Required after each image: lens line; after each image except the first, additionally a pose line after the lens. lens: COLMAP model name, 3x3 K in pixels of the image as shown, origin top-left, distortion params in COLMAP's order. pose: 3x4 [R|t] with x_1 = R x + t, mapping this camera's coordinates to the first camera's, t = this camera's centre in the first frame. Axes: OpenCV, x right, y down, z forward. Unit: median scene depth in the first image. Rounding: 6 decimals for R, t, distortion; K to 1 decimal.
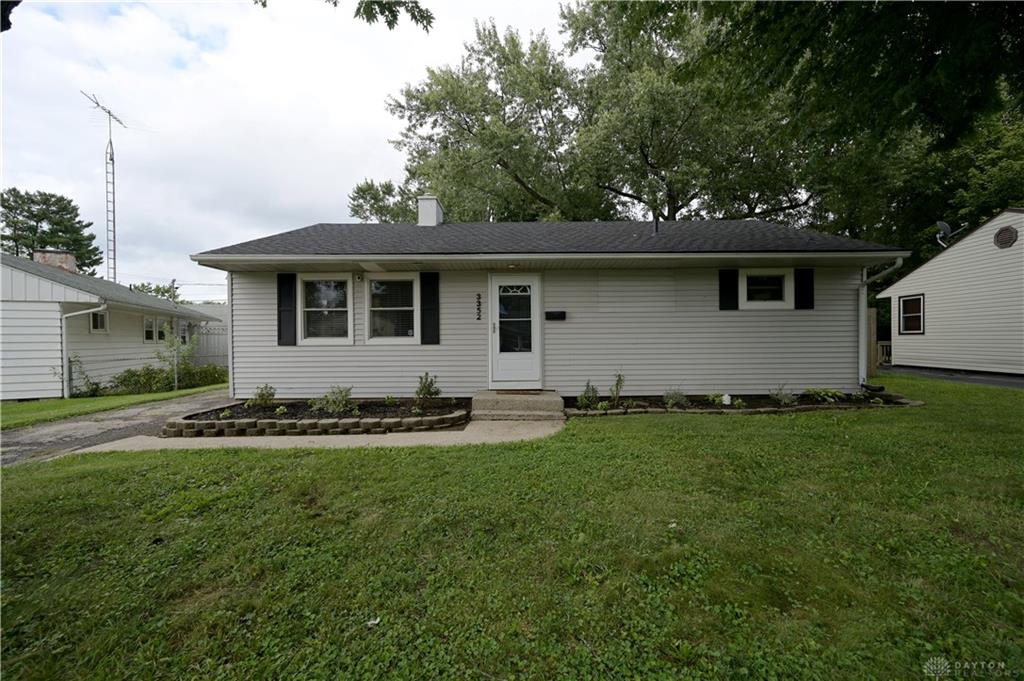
lens RADIAL K [[401.6, 0, 517.4], [0, 401.6, 344.9], [0, 0, 1]] dist [-0.001438, -0.000328]
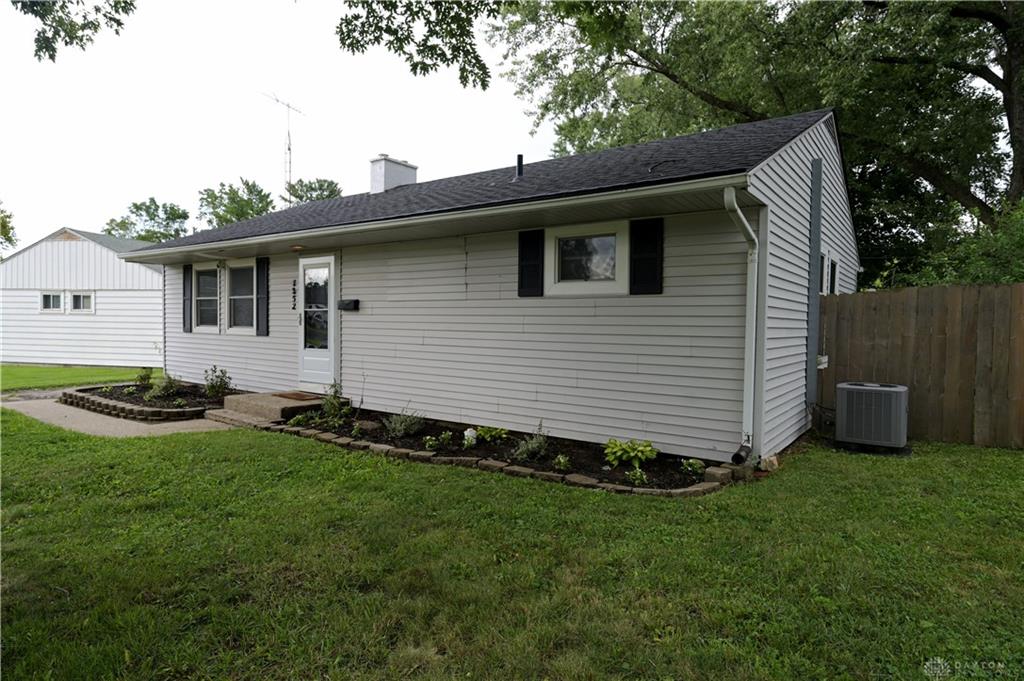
lens RADIAL K [[574.3, 0, 515.4], [0, 574.3, 334.4], [0, 0, 1]] dist [0.000196, 0.000182]
pose [[0.819861, 0.030596, -0.571745, 1.005815], [-0.024151, 0.999530, 0.018857, -0.044300], [0.572053, -0.001652, 0.820215, 0.257519]]
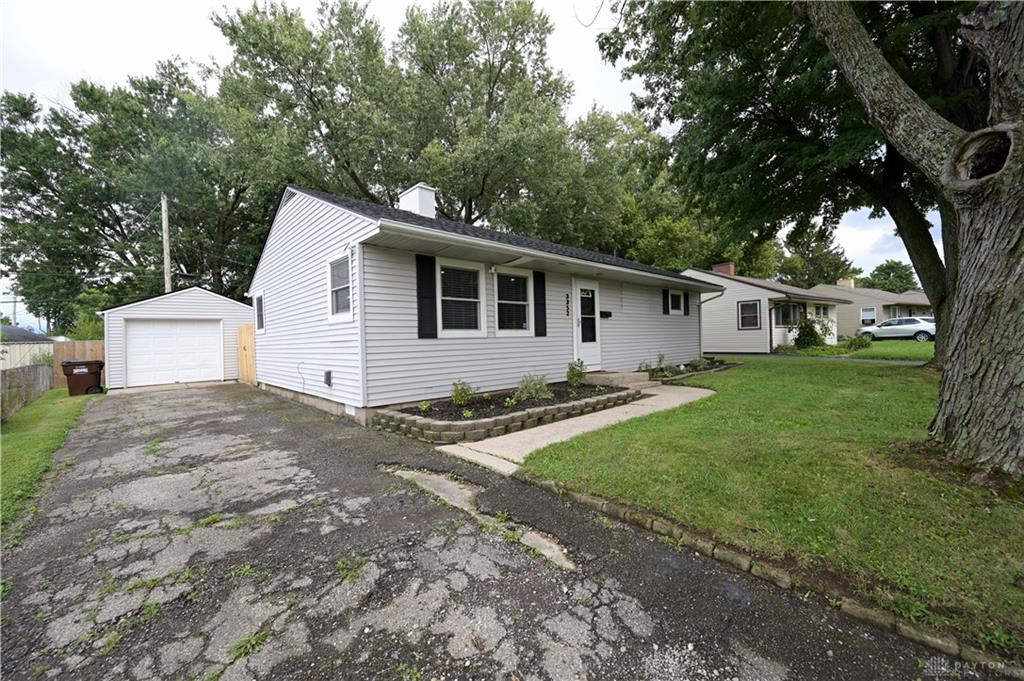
lens RADIAL K [[401.6, 0, 515.2], [0, 401.6, 340.4], [0, 0, 1]] dist [-0.001438, -0.000328]
pose [[0.720771, -0.011525, 0.693077, -1.039118], [0.032762, 0.999311, -0.017453, 0.027025], [-0.692398, 0.035286, 0.720652, 0.249561]]
